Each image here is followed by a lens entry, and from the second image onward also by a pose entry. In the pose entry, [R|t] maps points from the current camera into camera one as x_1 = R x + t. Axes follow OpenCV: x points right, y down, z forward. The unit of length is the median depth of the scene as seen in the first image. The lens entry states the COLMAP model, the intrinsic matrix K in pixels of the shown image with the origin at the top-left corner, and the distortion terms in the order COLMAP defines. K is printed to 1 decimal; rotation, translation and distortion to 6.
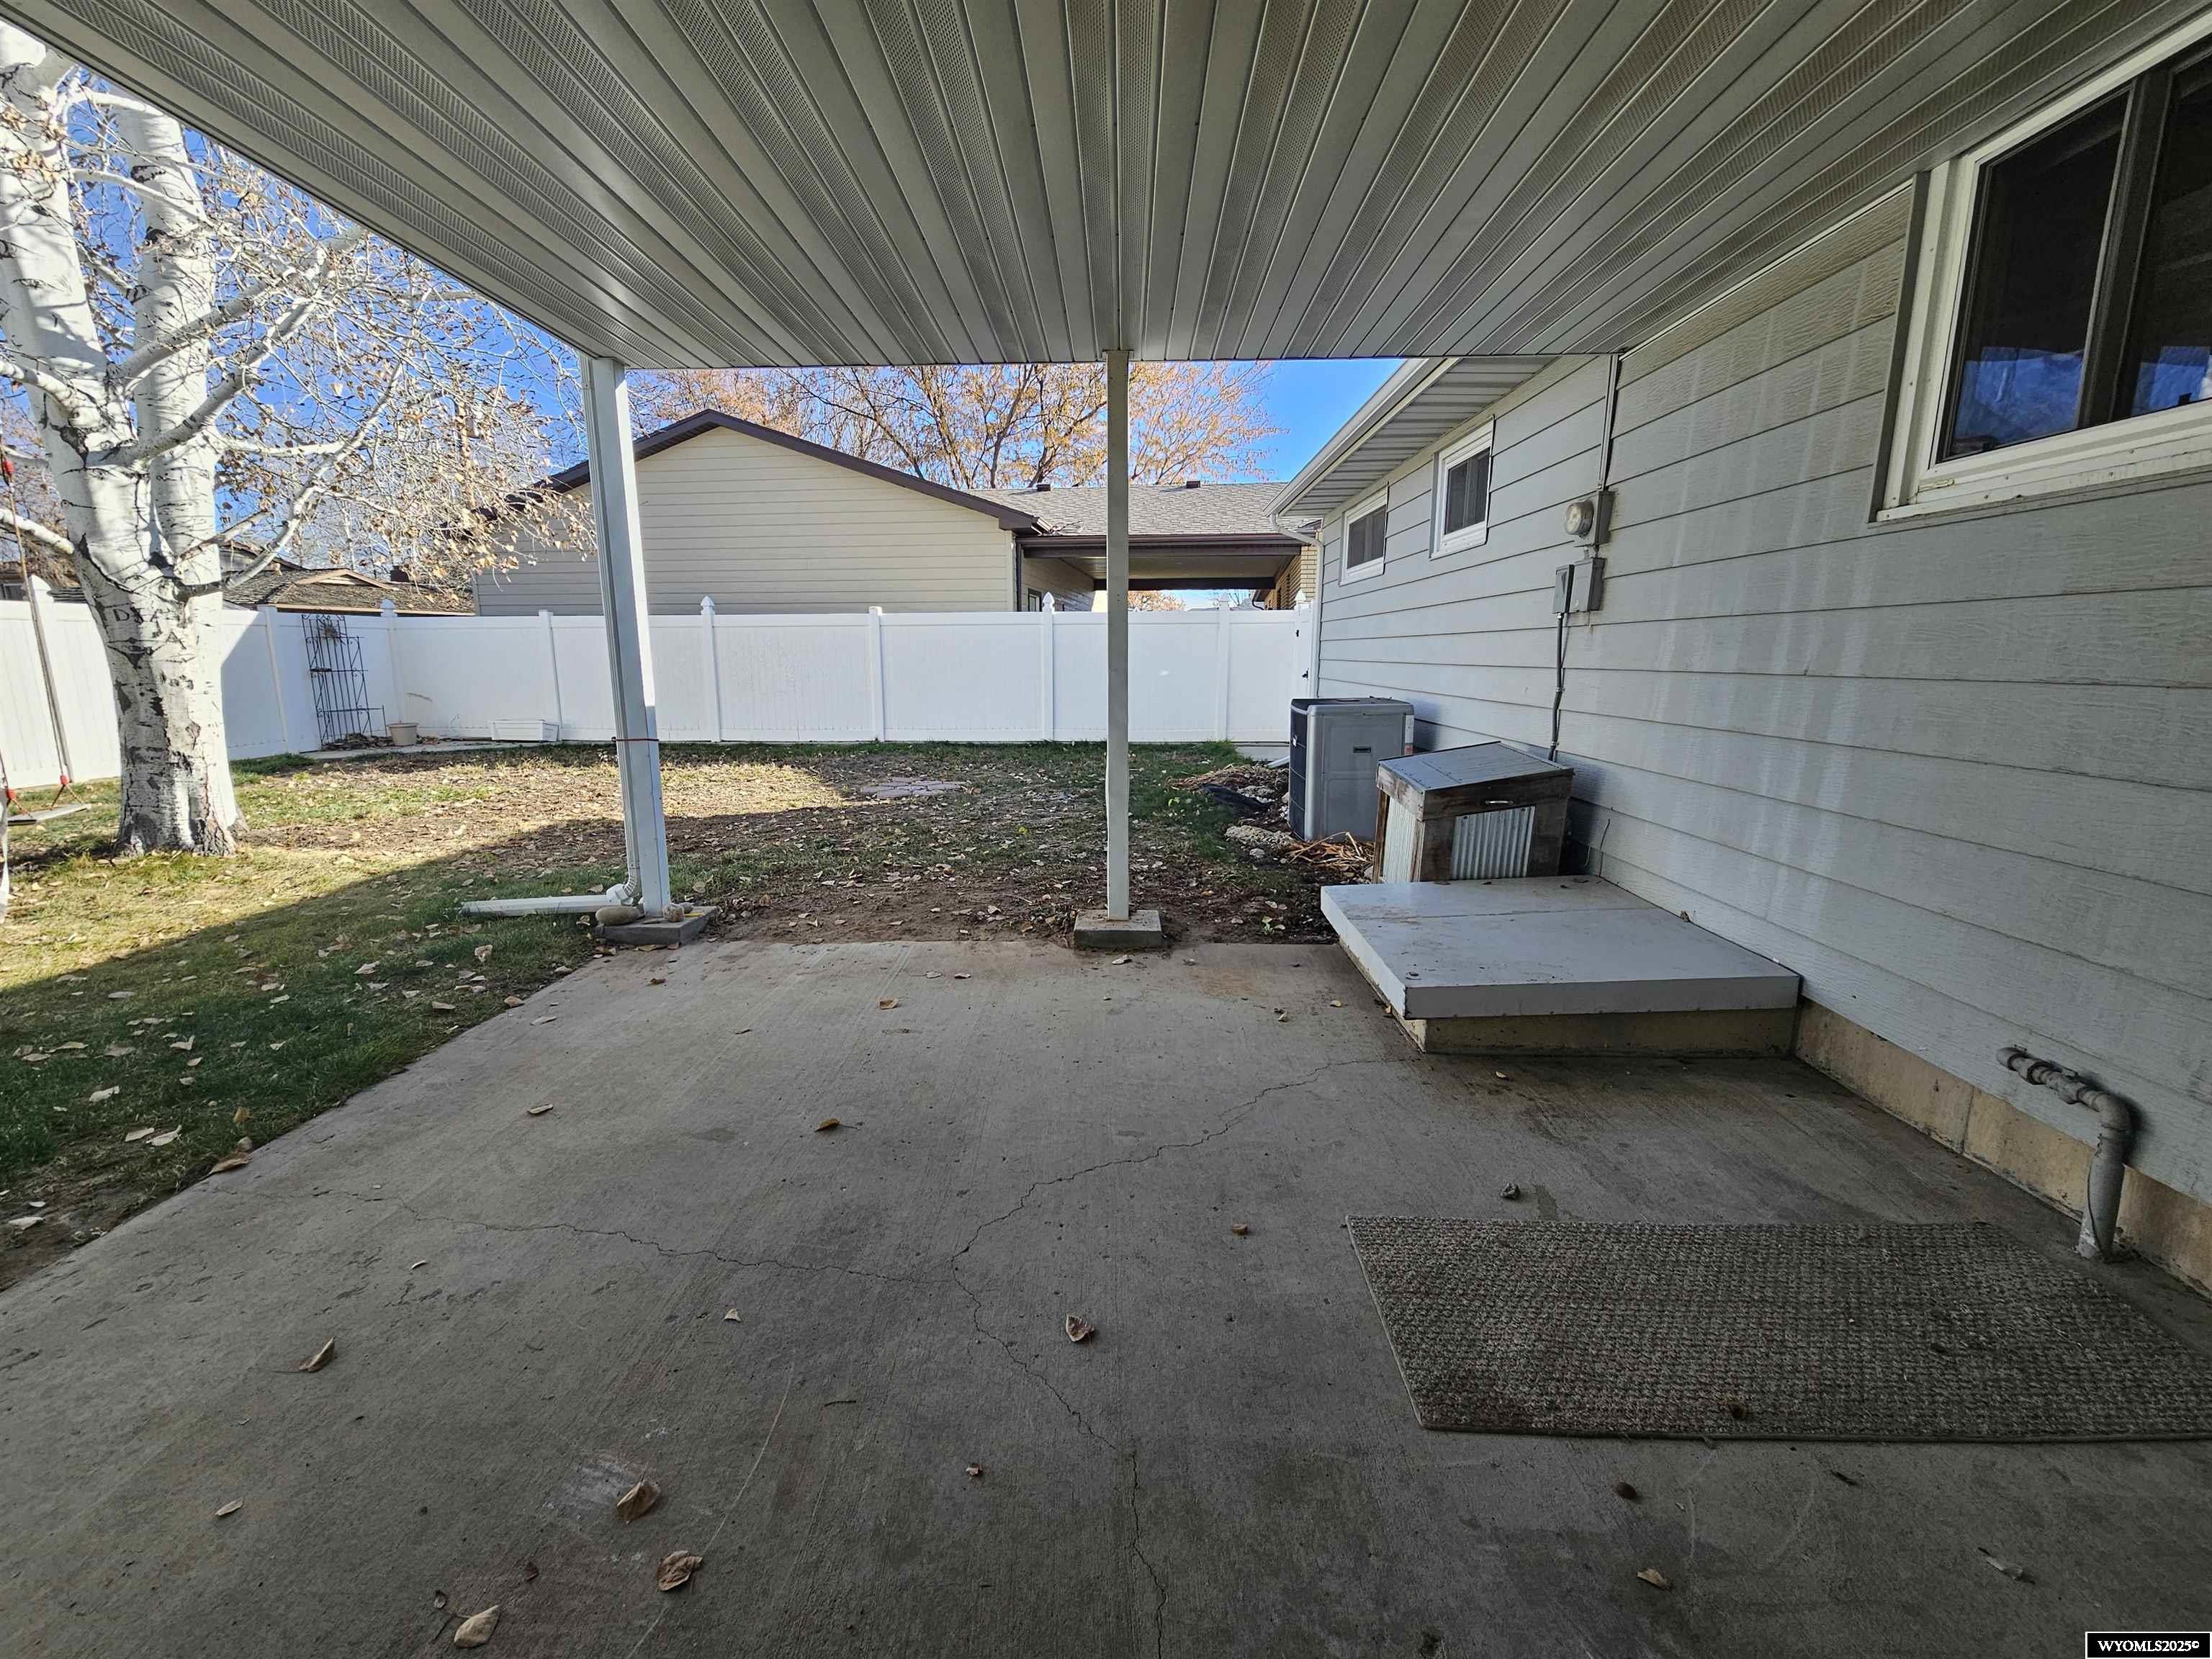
lens RADIAL K [[907.3, 0, 1101.4], [0, 907.3, 819.5], [0, 0, 1]] dist [-0.008522, 0.003662]
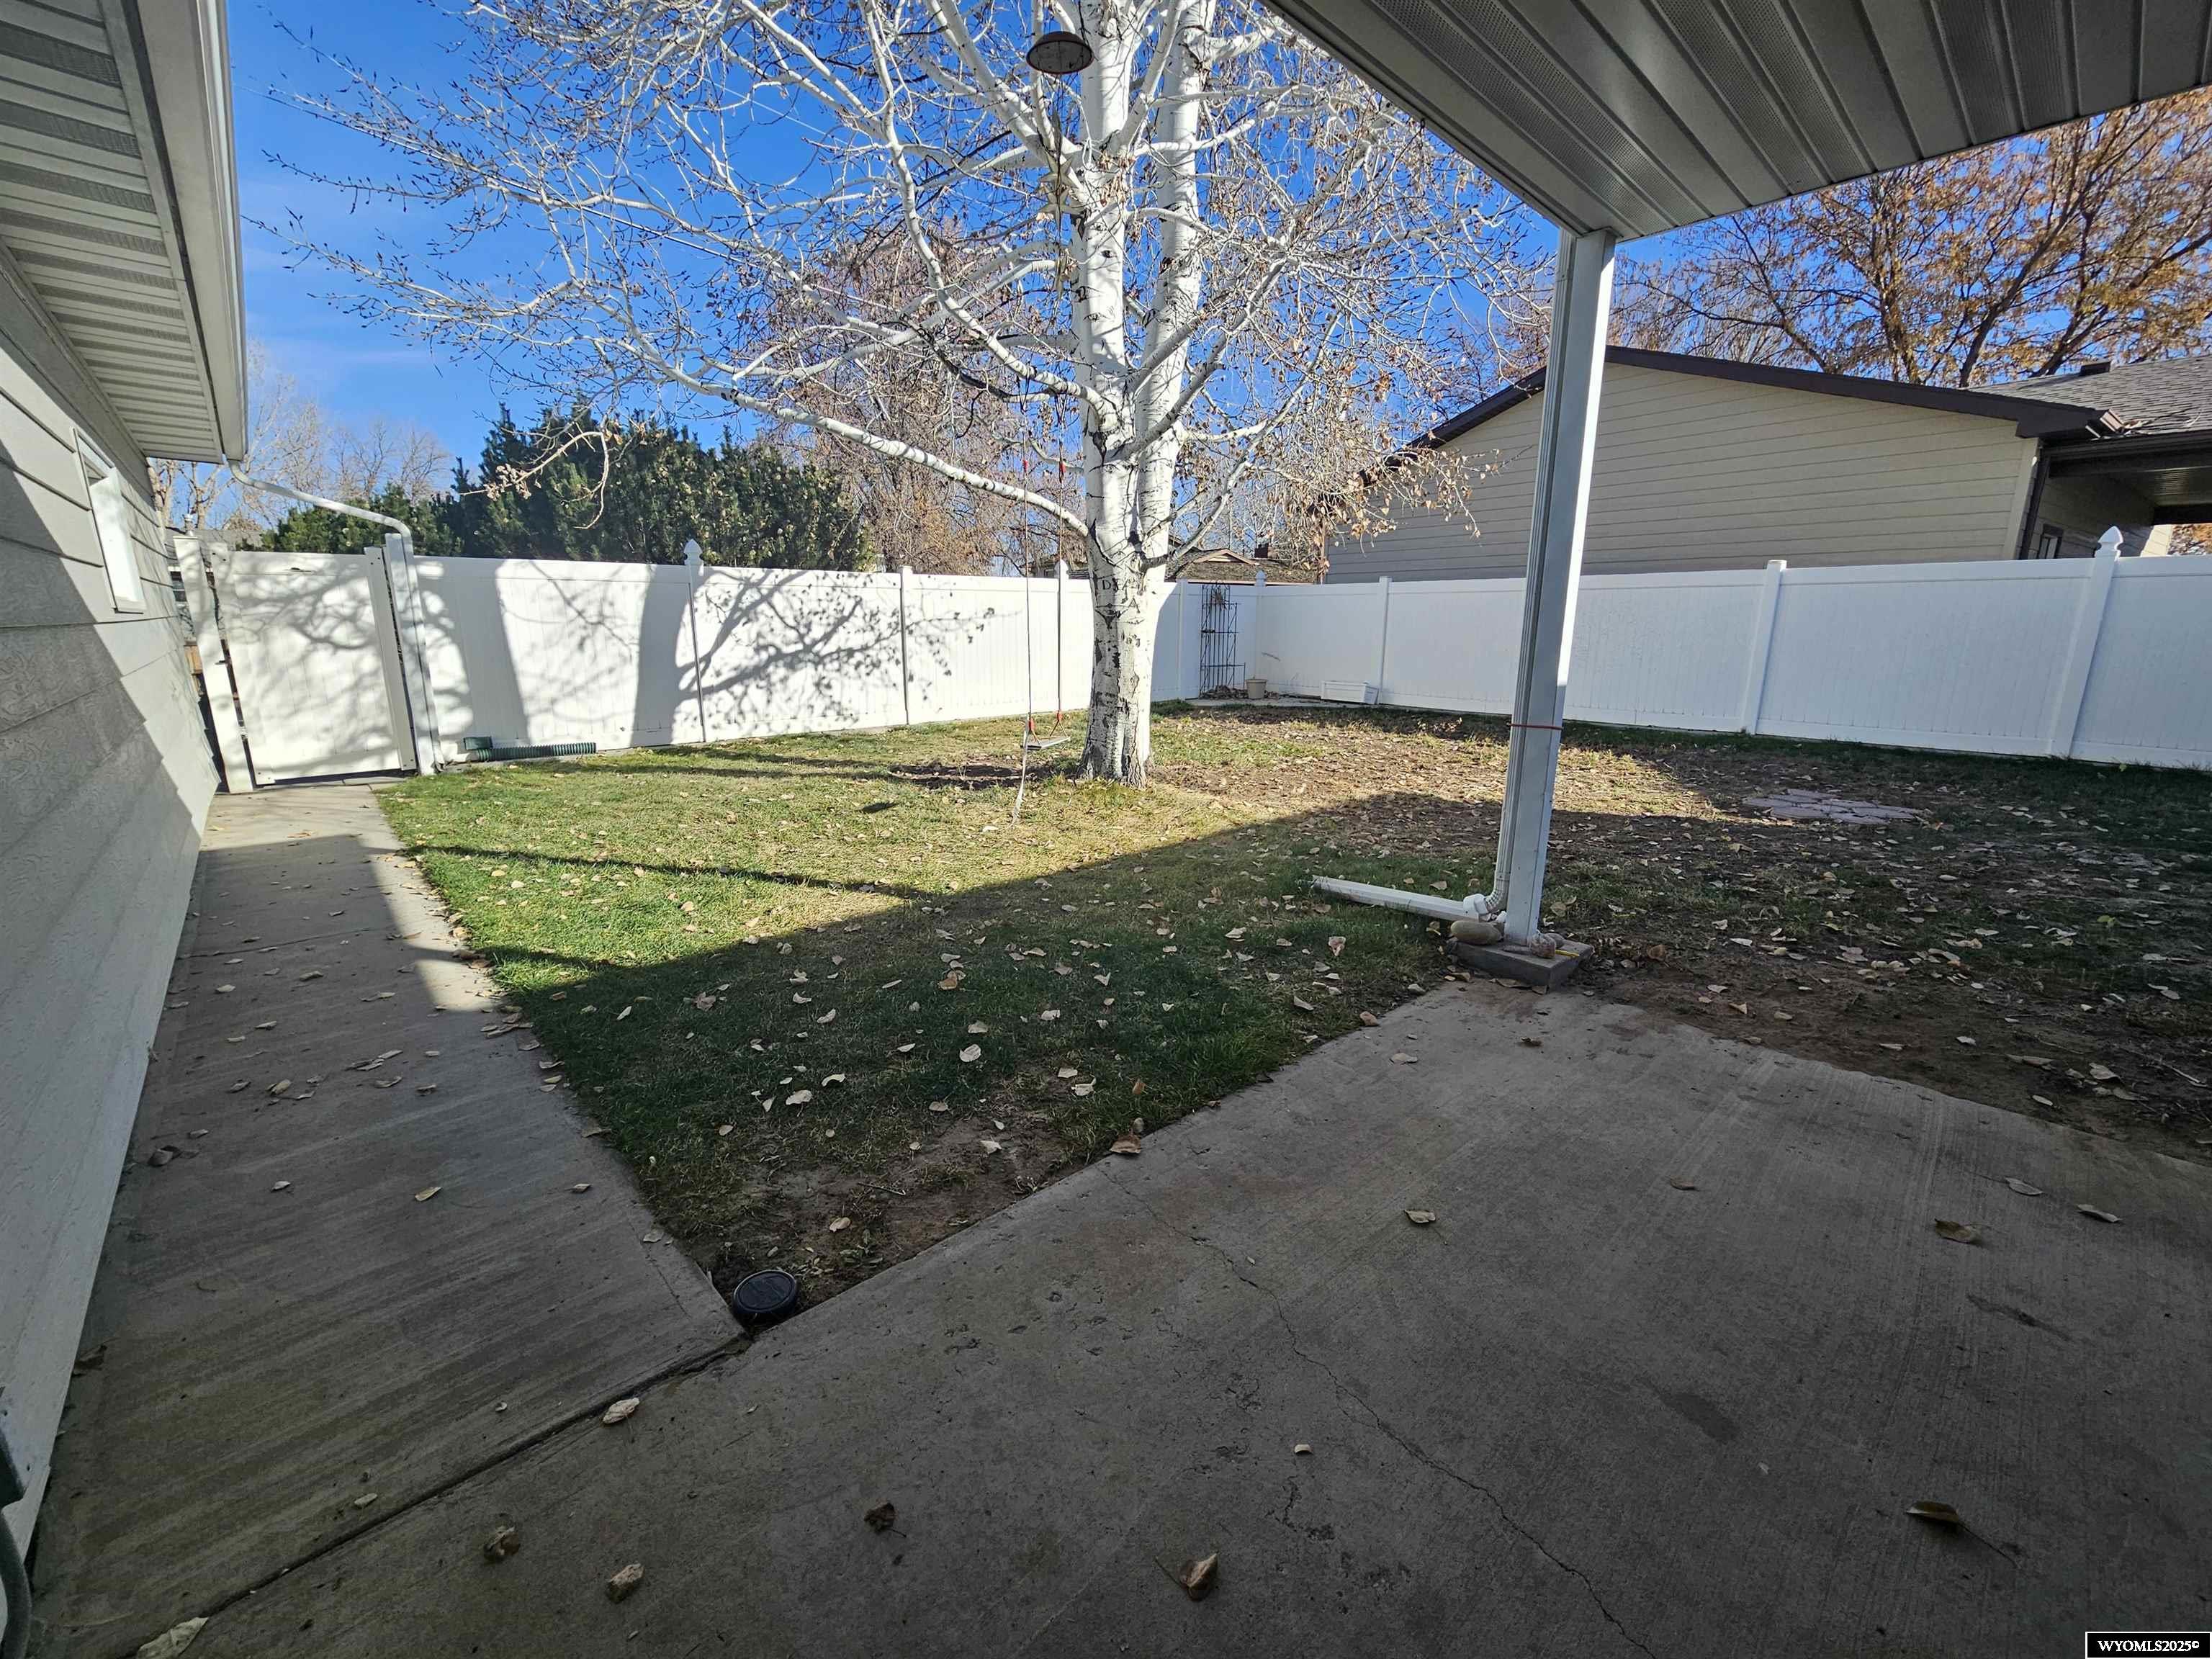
lens RADIAL K [[907.3, 0, 1108.5], [0, 907.3, 826.1], [0, 0, 1]] dist [-0.008522, 0.003662]
pose [[0.696314, 0.164328, -0.698673, -0.165698], [-0.134455, 0.986070, 0.097923, -0.023379], [0.705031, 0.025755, 0.708709, 0.134106]]
